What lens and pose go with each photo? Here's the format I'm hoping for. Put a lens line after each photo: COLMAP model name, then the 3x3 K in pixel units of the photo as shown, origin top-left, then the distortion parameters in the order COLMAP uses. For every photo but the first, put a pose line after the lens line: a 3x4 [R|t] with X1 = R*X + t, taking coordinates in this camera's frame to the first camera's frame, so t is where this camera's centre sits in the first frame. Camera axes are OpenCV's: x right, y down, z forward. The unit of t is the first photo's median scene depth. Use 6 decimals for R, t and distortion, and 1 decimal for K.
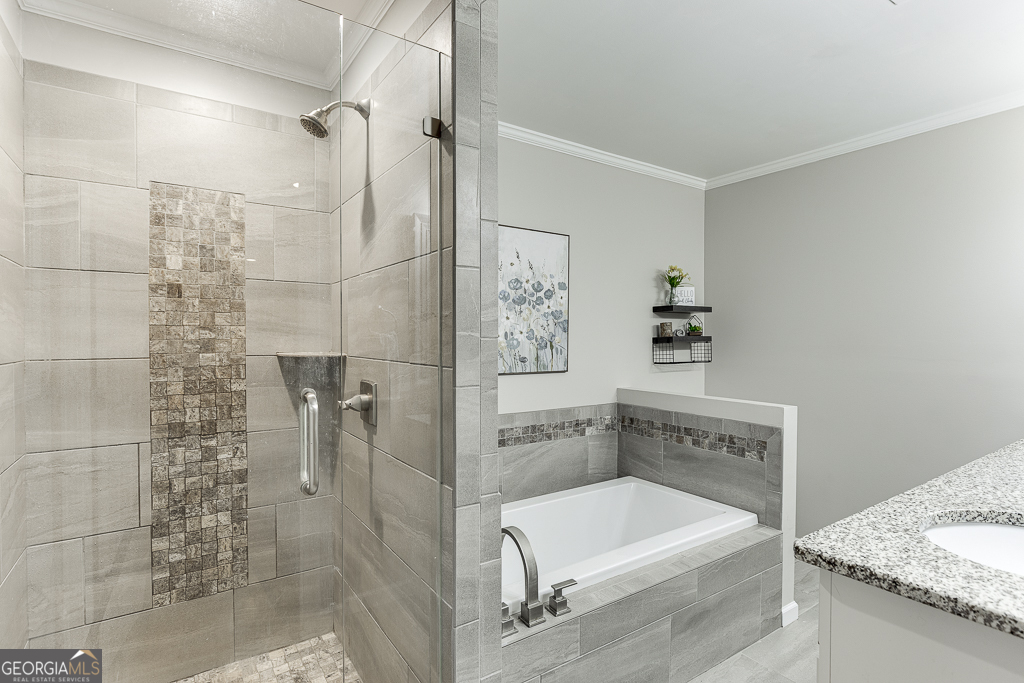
lens RADIAL K [[506.7, 0, 511.6], [0, 506.7, 340.6], [0, 0, 1]] dist [-0.005919, -0.000756]
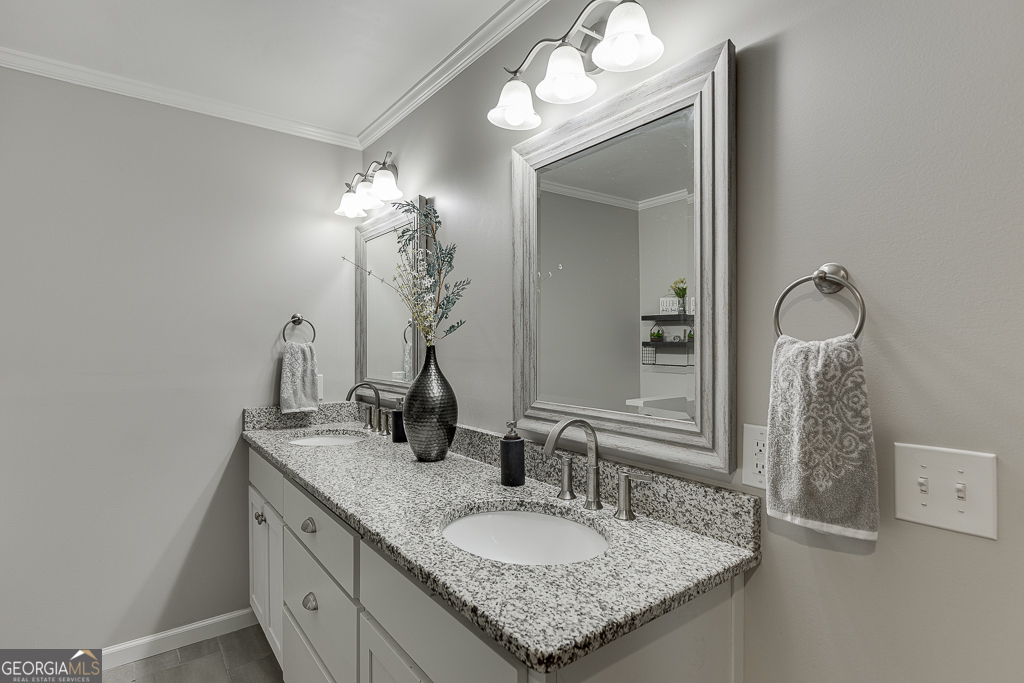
lens RADIAL K [[506.7, 0, 511.5], [0, 506.7, 341.9], [0, 0, 1]] dist [-0.005919, -0.000756]
pose [[-0.053196, -0.001658, 0.998583, -0.148418], [0.014617, 0.999890, 0.002439, -0.035013], [-0.998477, 0.014726, -0.053166, 1.186575]]
